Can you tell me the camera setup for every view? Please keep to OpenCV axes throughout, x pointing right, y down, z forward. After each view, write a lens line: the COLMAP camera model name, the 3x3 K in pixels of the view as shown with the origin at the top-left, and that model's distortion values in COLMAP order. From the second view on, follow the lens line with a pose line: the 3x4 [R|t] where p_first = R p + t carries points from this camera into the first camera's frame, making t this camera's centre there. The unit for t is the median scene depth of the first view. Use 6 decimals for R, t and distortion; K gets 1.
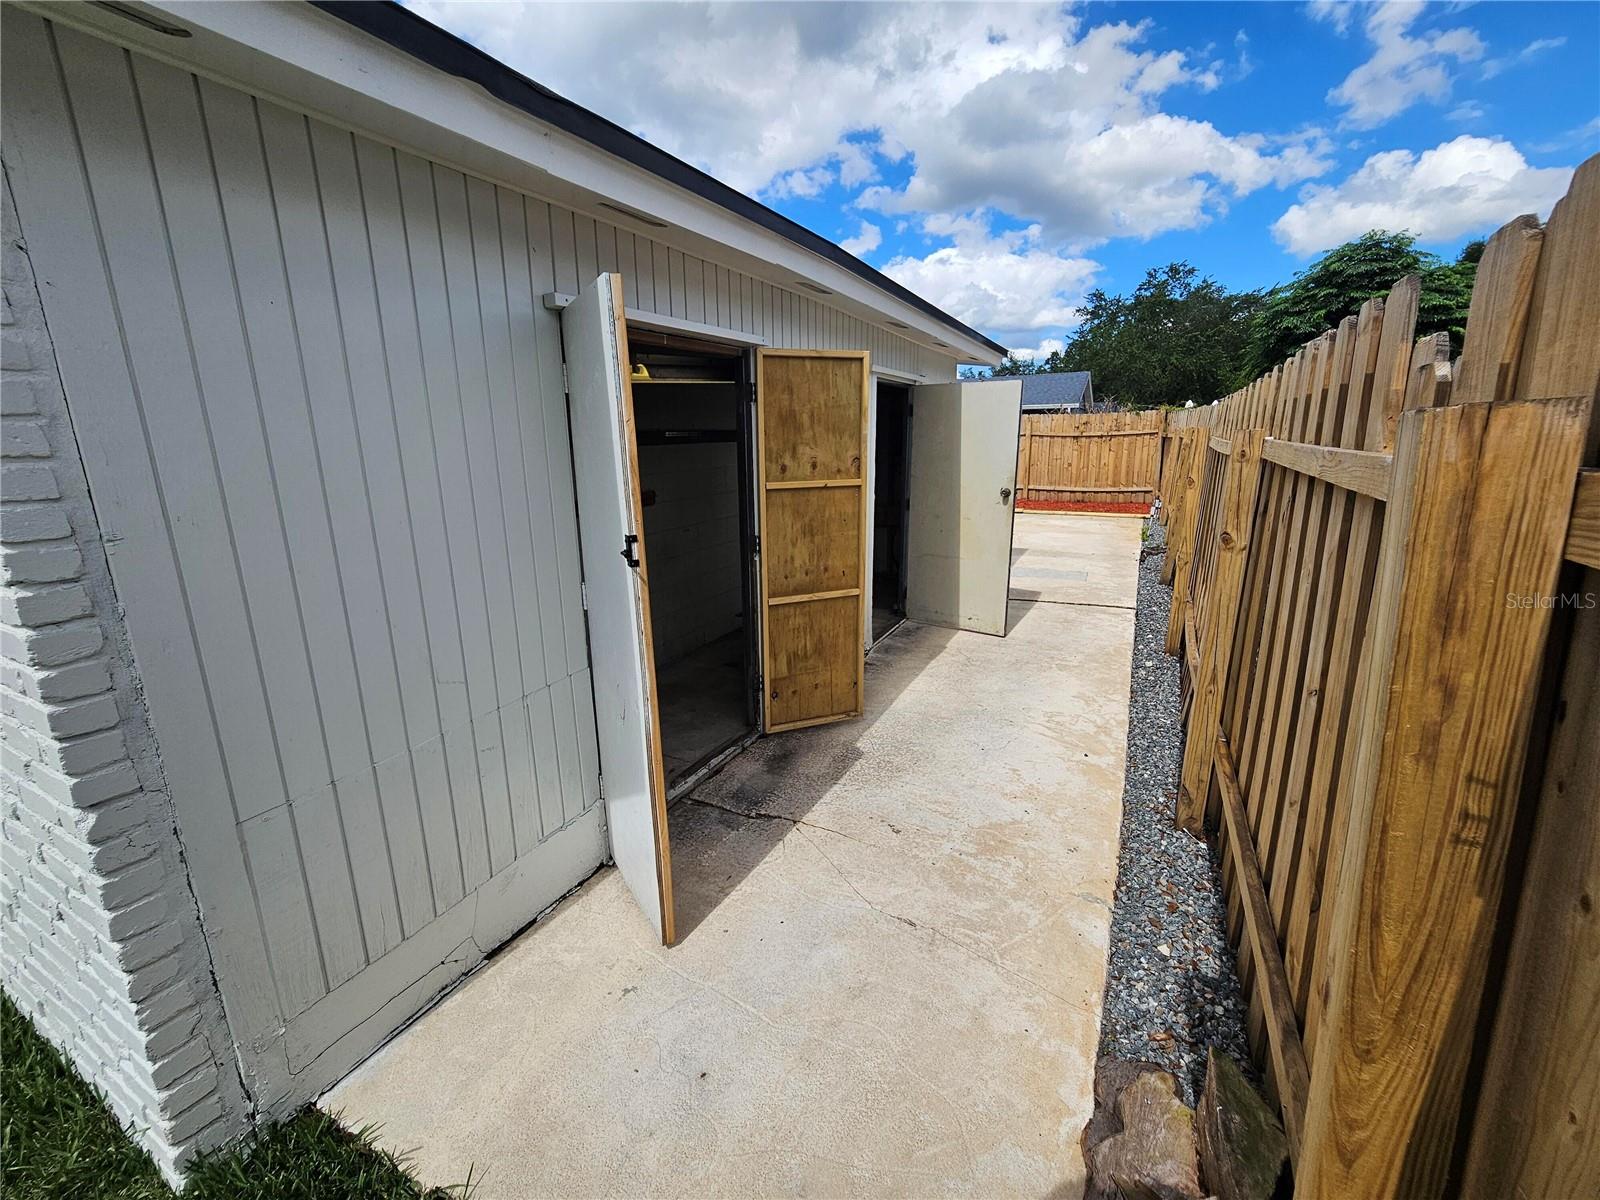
lens RADIAL K [[668.0, 0, 800.0], [0, 668.0, 600.0], [0, 0, 1]] dist [0.009418, -0.014509]
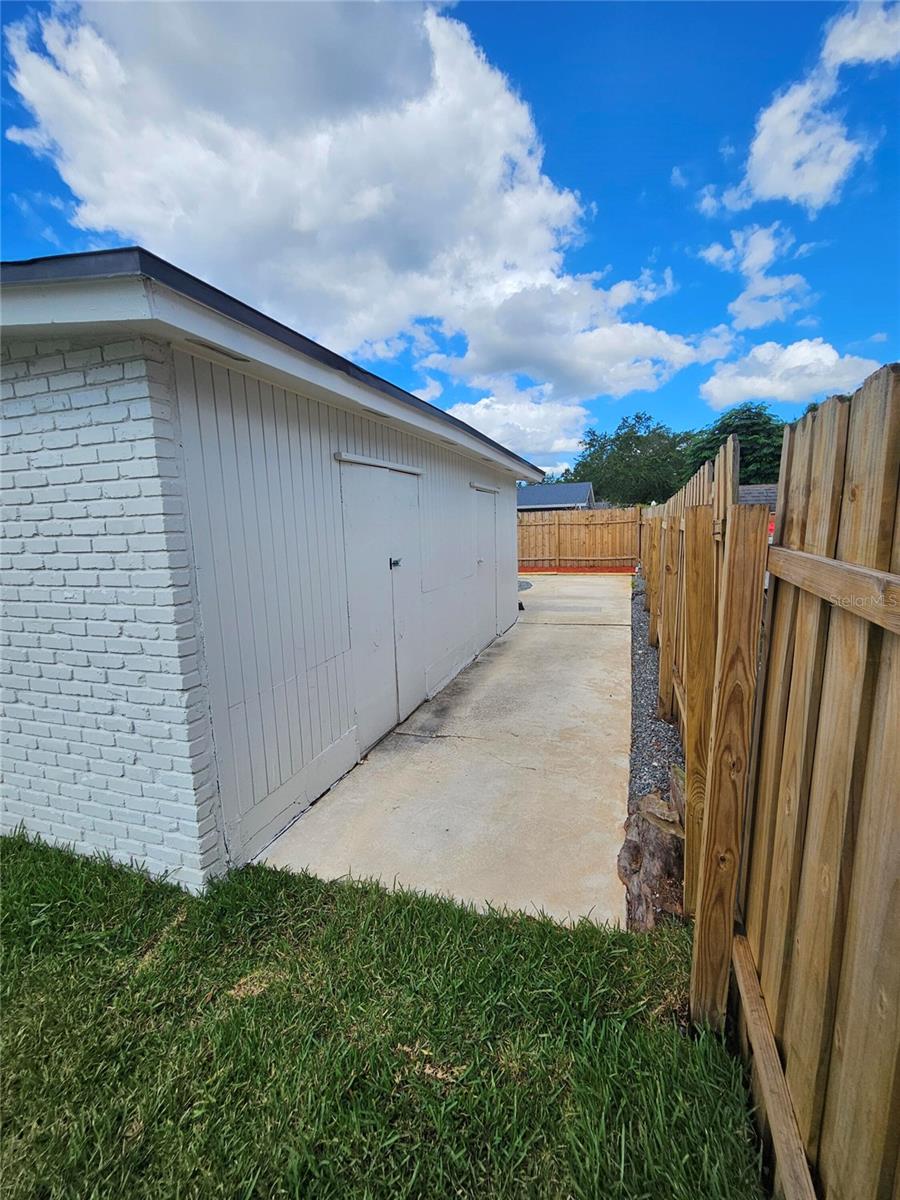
lens RADIAL K [[500.5, 0, 473.0], [0, 500.5, 605.3], [0, 0, 1]] dist [0.001557, 0.000011]
pose [[0.986300, -0.039904, 0.160065, -0.057477], [0.053587, 0.995183, -0.082099, 0.032279], [-0.156018, 0.089551, 0.983686, -0.115592]]
